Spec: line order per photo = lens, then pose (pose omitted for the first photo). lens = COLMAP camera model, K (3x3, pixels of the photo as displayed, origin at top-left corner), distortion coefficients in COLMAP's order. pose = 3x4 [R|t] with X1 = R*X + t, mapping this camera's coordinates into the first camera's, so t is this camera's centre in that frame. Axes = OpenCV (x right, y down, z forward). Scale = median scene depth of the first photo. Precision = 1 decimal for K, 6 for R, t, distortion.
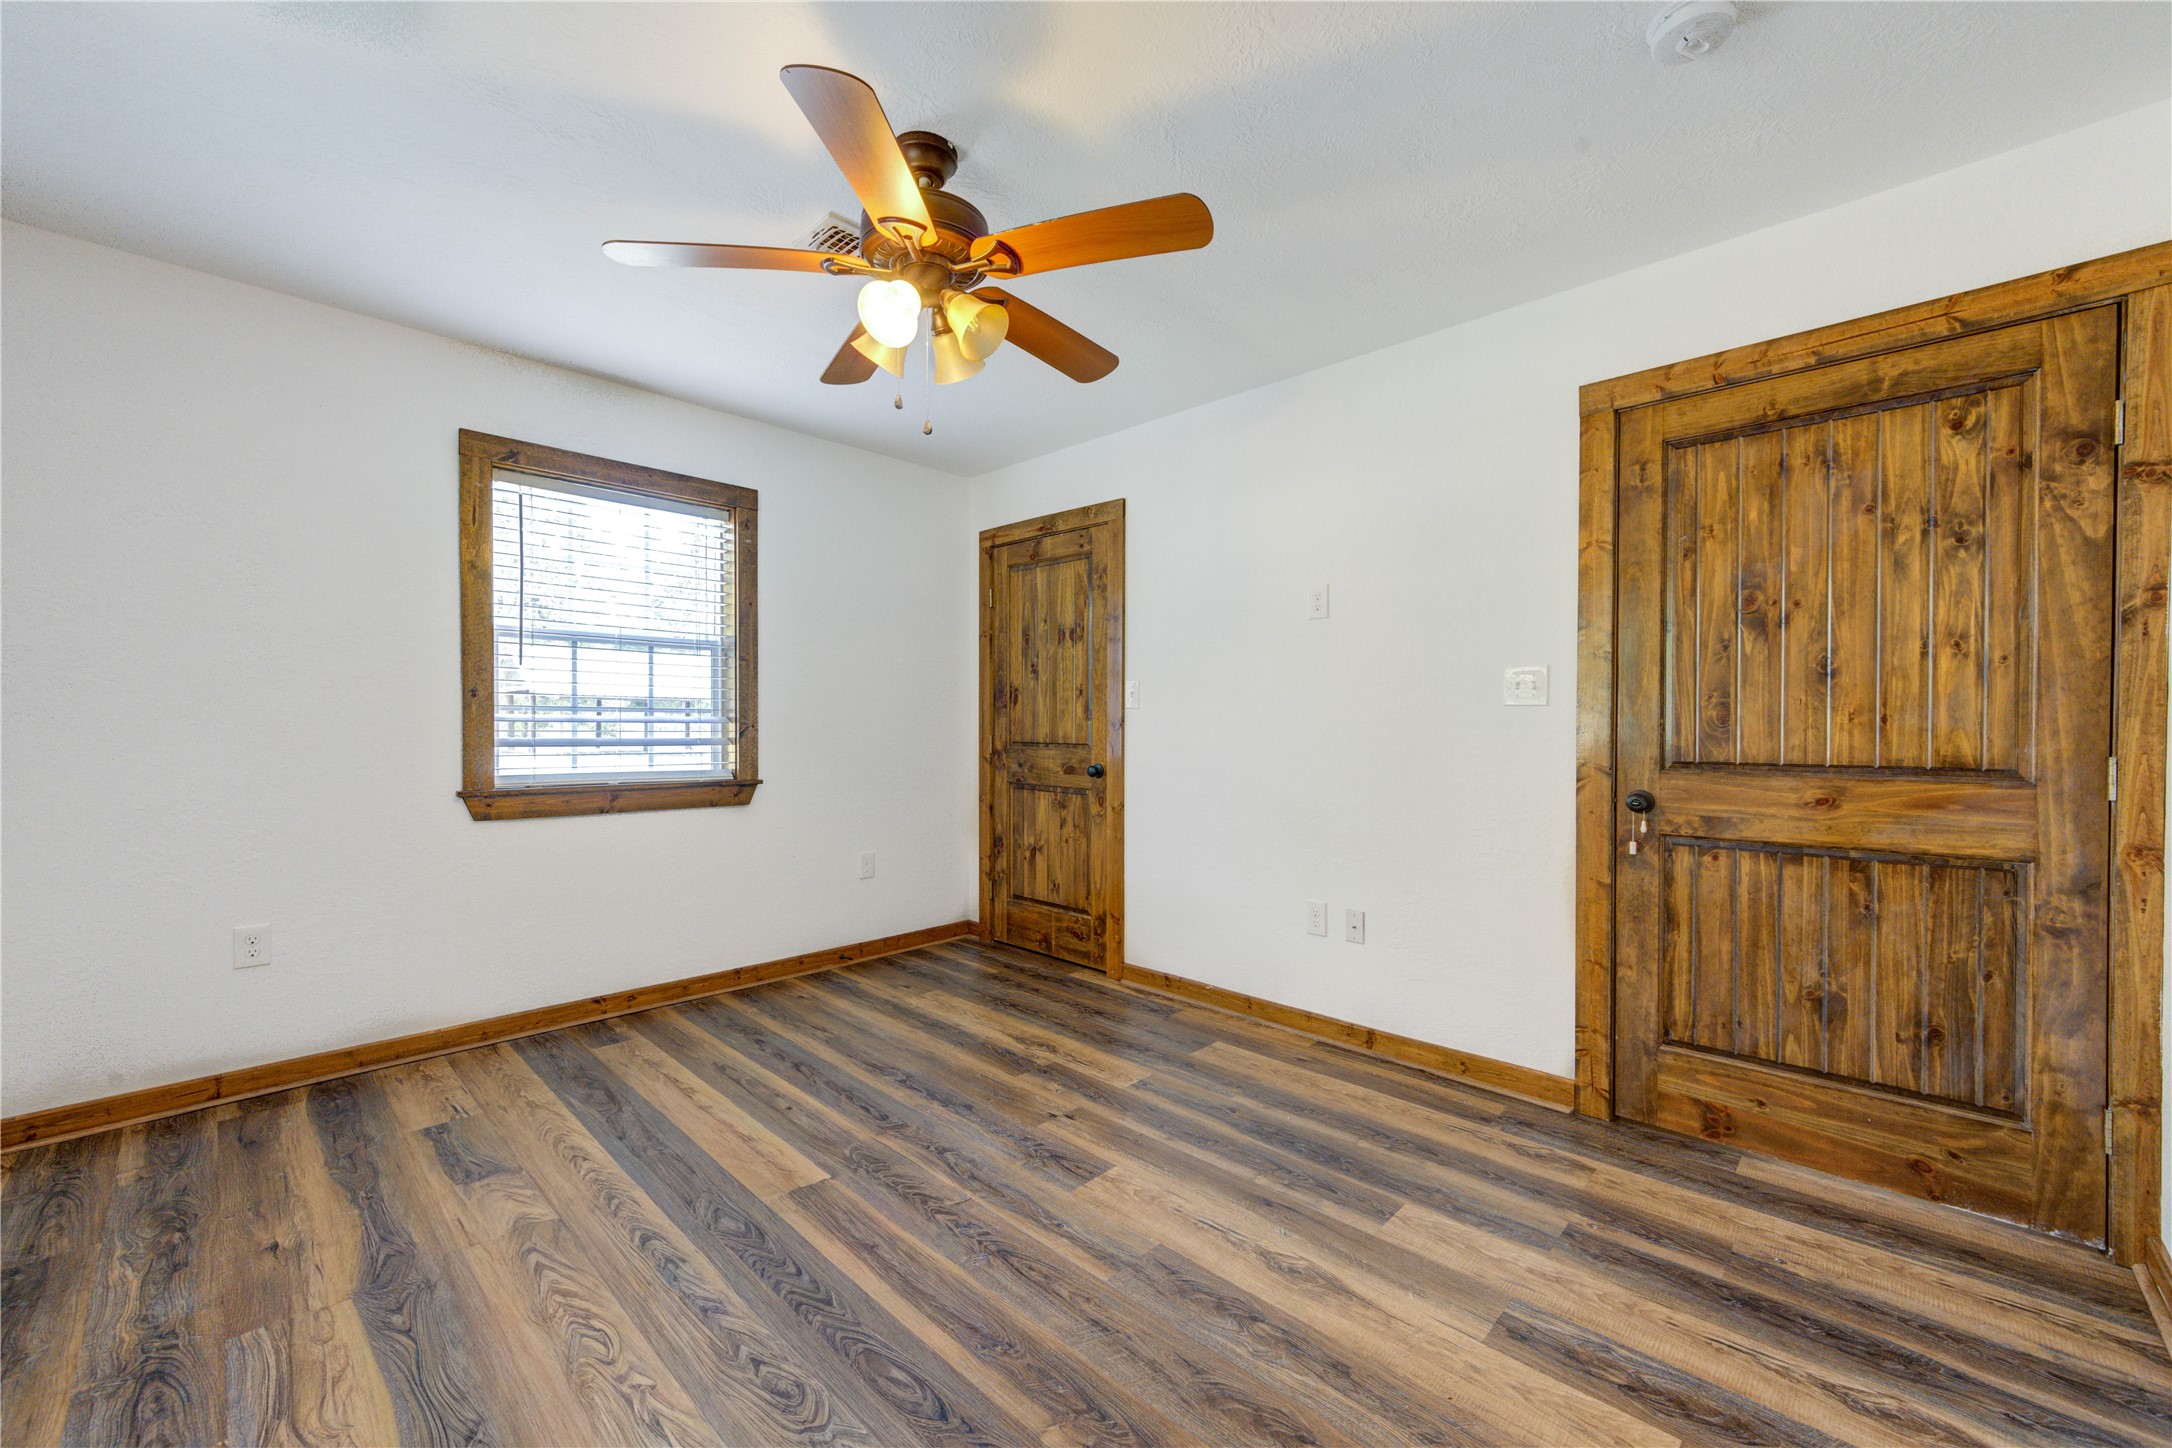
lens RADIAL K [[856.8, 0, 1089.9], [0, 856.8, 727.0], [0, 0, 1]] dist [0.002954, -0.000111]
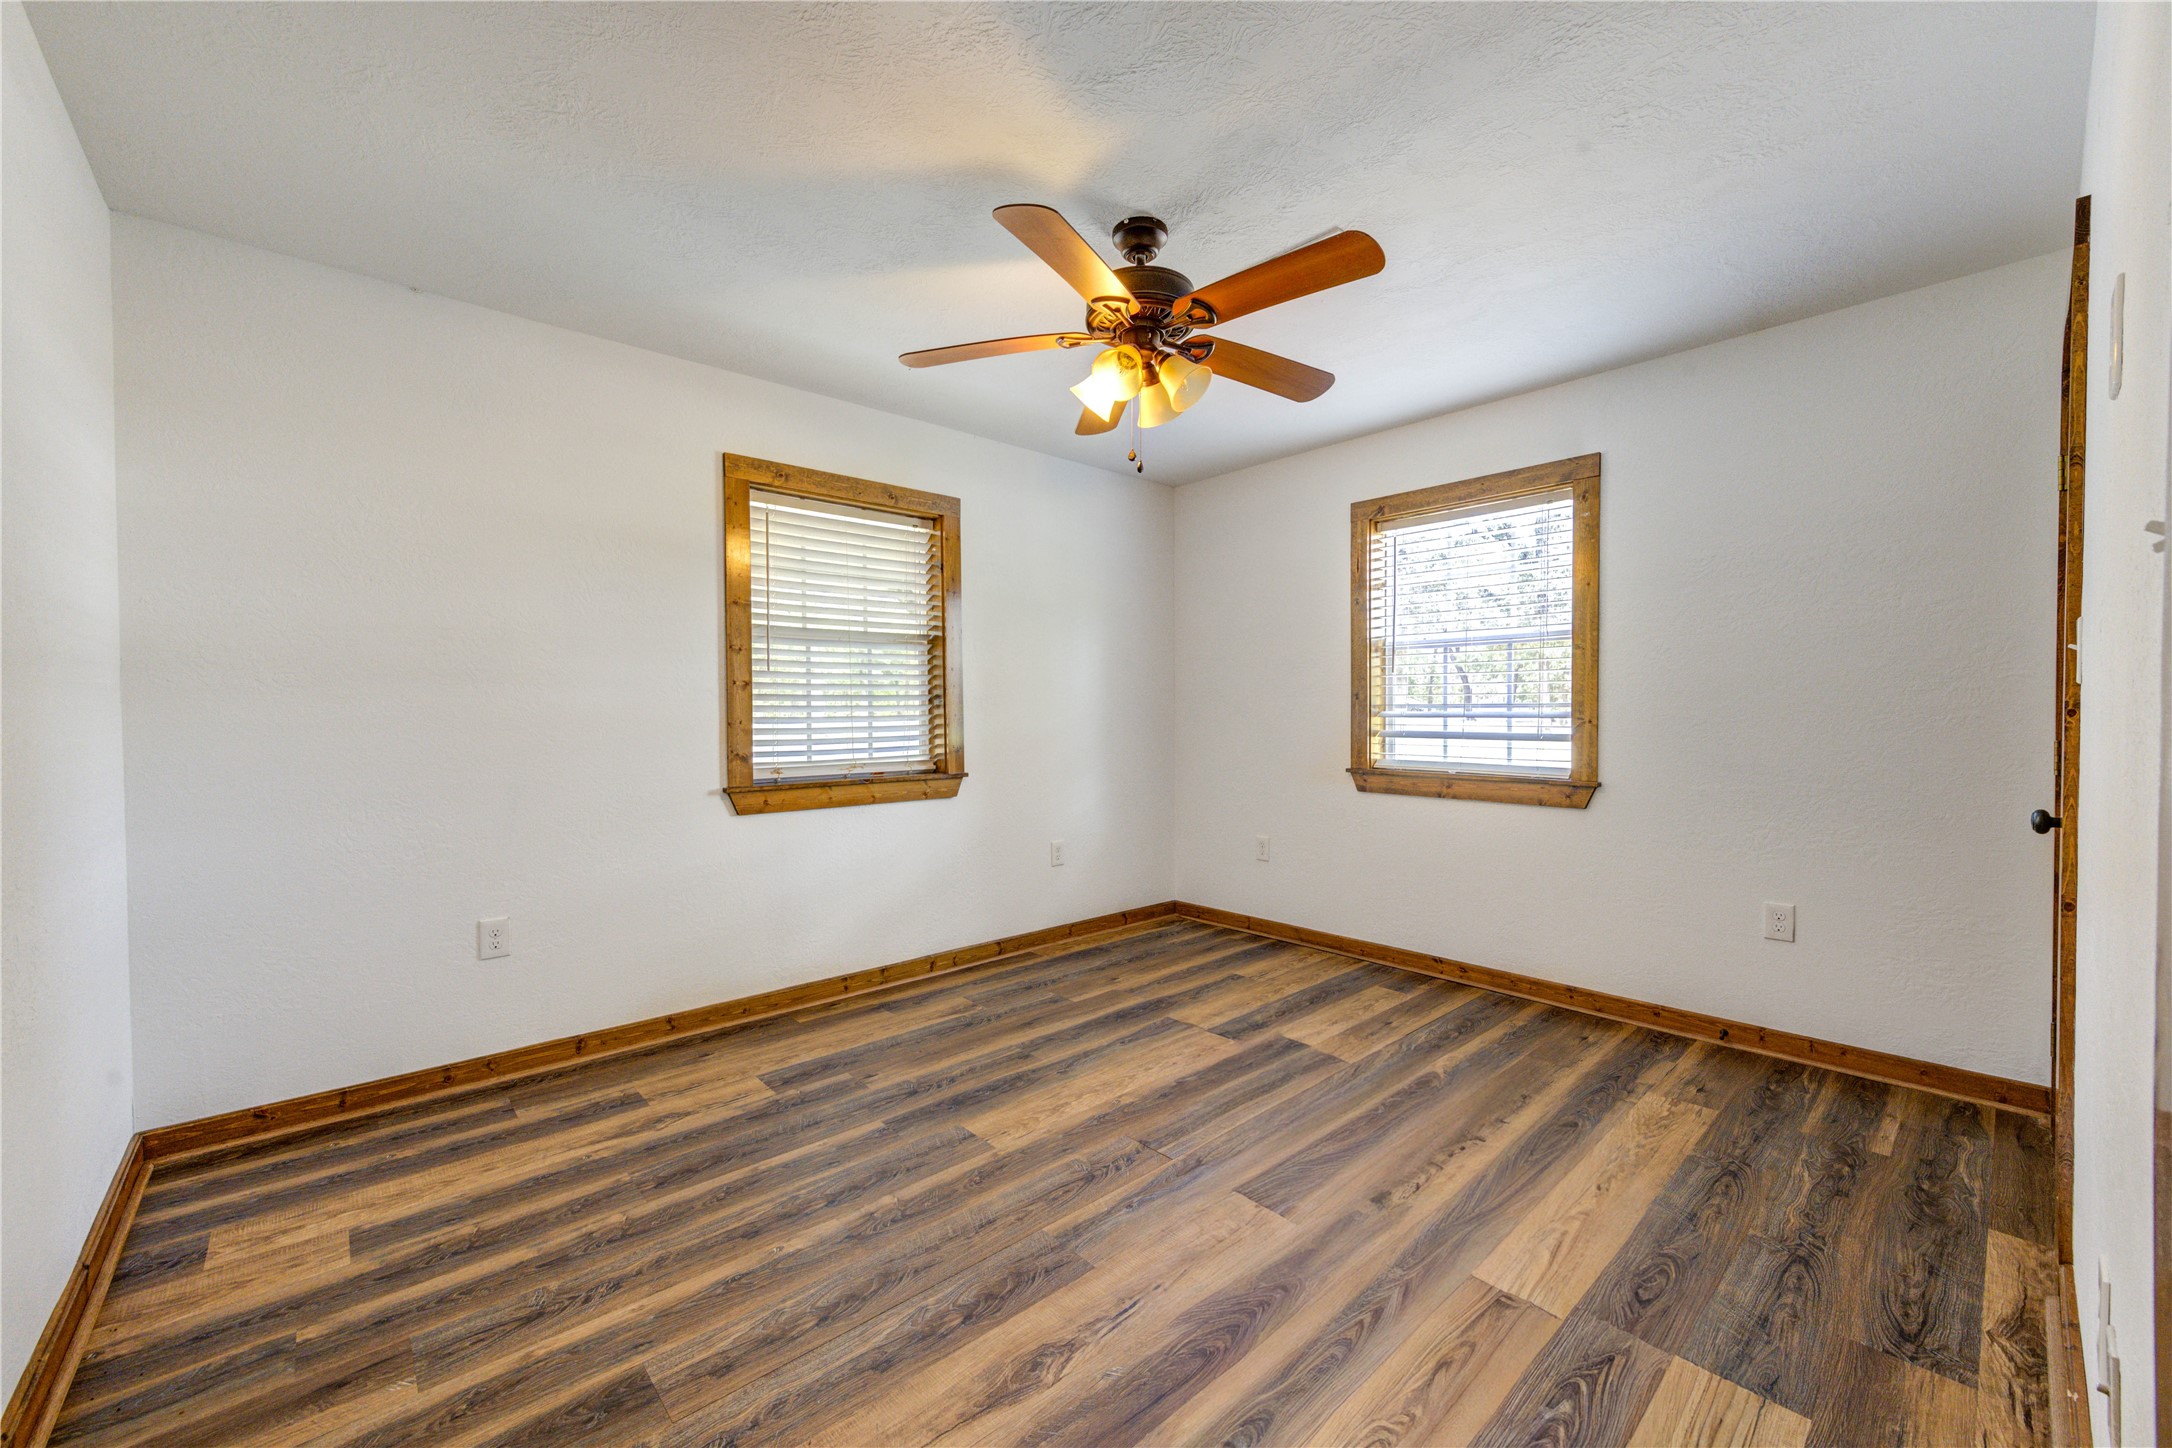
lens RADIAL K [[856.8, 0, 1092.8], [0, 856.8, 718.1], [0, 0, 1]] dist [0.002954, -0.000111]
pose [[-0.078817, -0.002962, -0.996885, 0.604381], [-0.004425, 0.999987, -0.002622, 0.000464], [0.996879, 0.004205, -0.078829, 0.629925]]
